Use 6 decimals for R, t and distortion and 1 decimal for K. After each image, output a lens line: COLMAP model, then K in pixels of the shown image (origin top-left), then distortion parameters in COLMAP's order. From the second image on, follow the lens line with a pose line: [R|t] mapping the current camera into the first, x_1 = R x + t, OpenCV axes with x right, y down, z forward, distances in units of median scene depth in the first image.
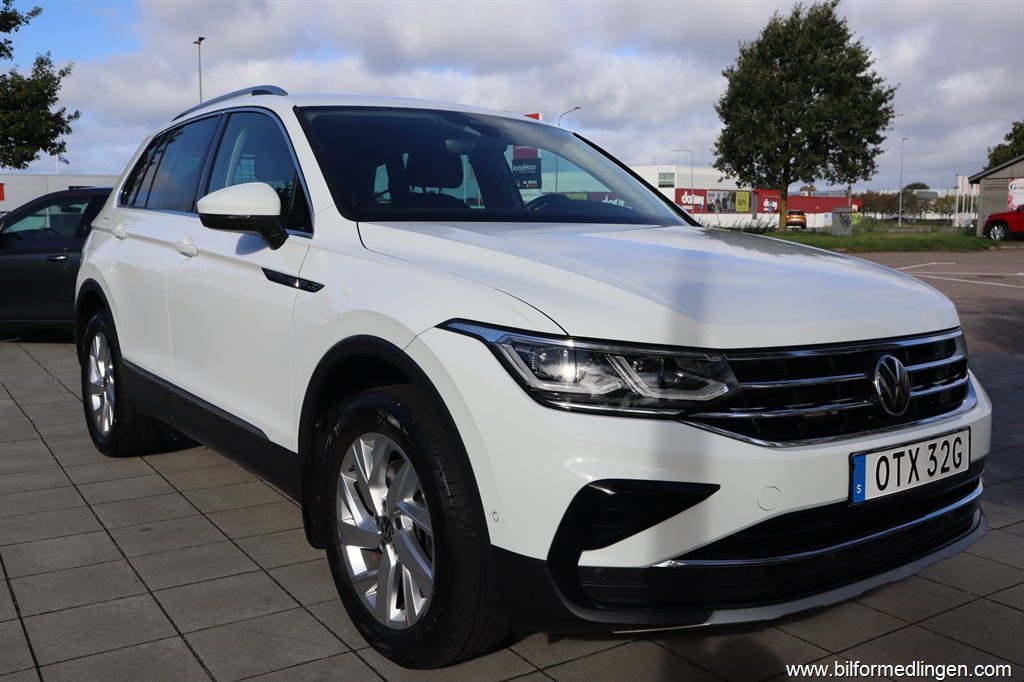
lens RADIAL K [[971.6, 0, 512.0], [0, 971.6, 341.0], [0, 0, 1]] dist [-0.042212, -0.002065]
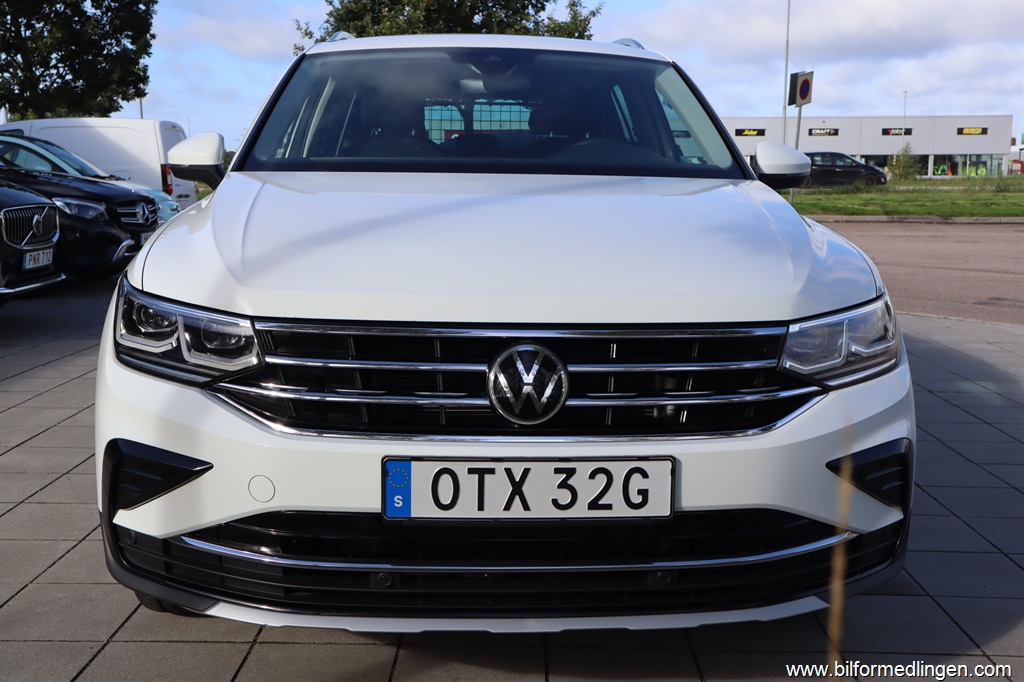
lens RADIAL K [[1069.9, 0, 512.0], [0, 1069.9, 341.0], [0, 0, 1]] dist [-0.002659, -0.006070]
pose [[0.822634, 0.091295, -0.561193, 0.835936], [-0.068468, 0.995748, 0.061624, -0.039872], [0.564433, -0.012270, 0.825387, 0.274436]]
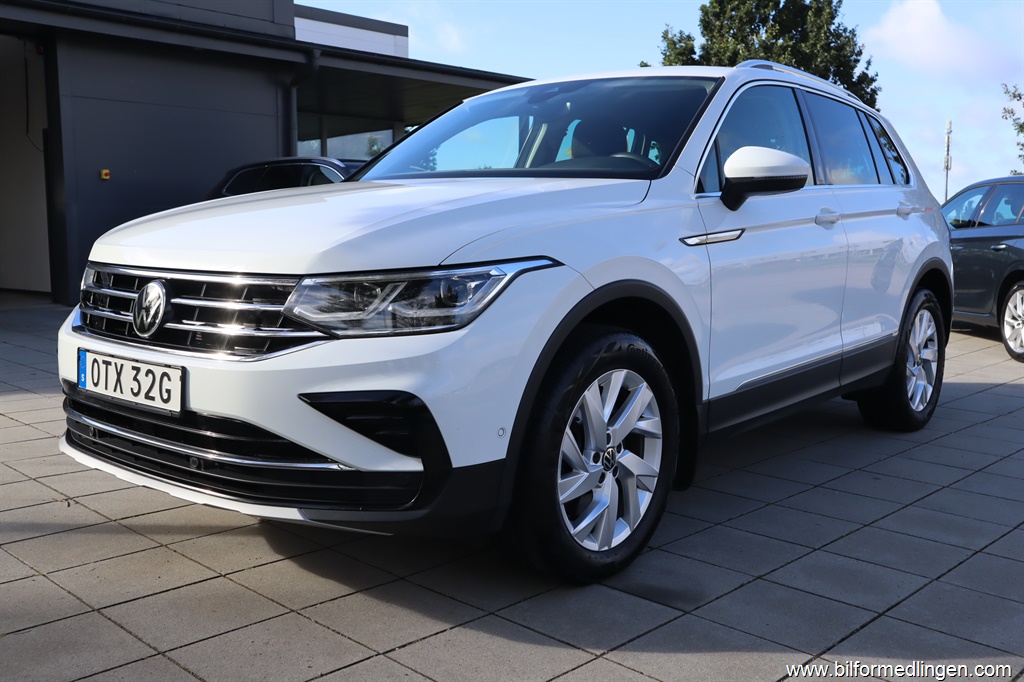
lens RADIAL K [[959.3, 0, 512.0], [0, 959.3, 341.0], [0, 0, 1]] dist [-0.037883, 0.000902]
pose [[0.211266, 0.109285, -0.971300, 1.499693], [-0.116358, 0.989475, 0.086021, -0.058842], [0.970478, 0.094846, 0.221759, 1.128749]]
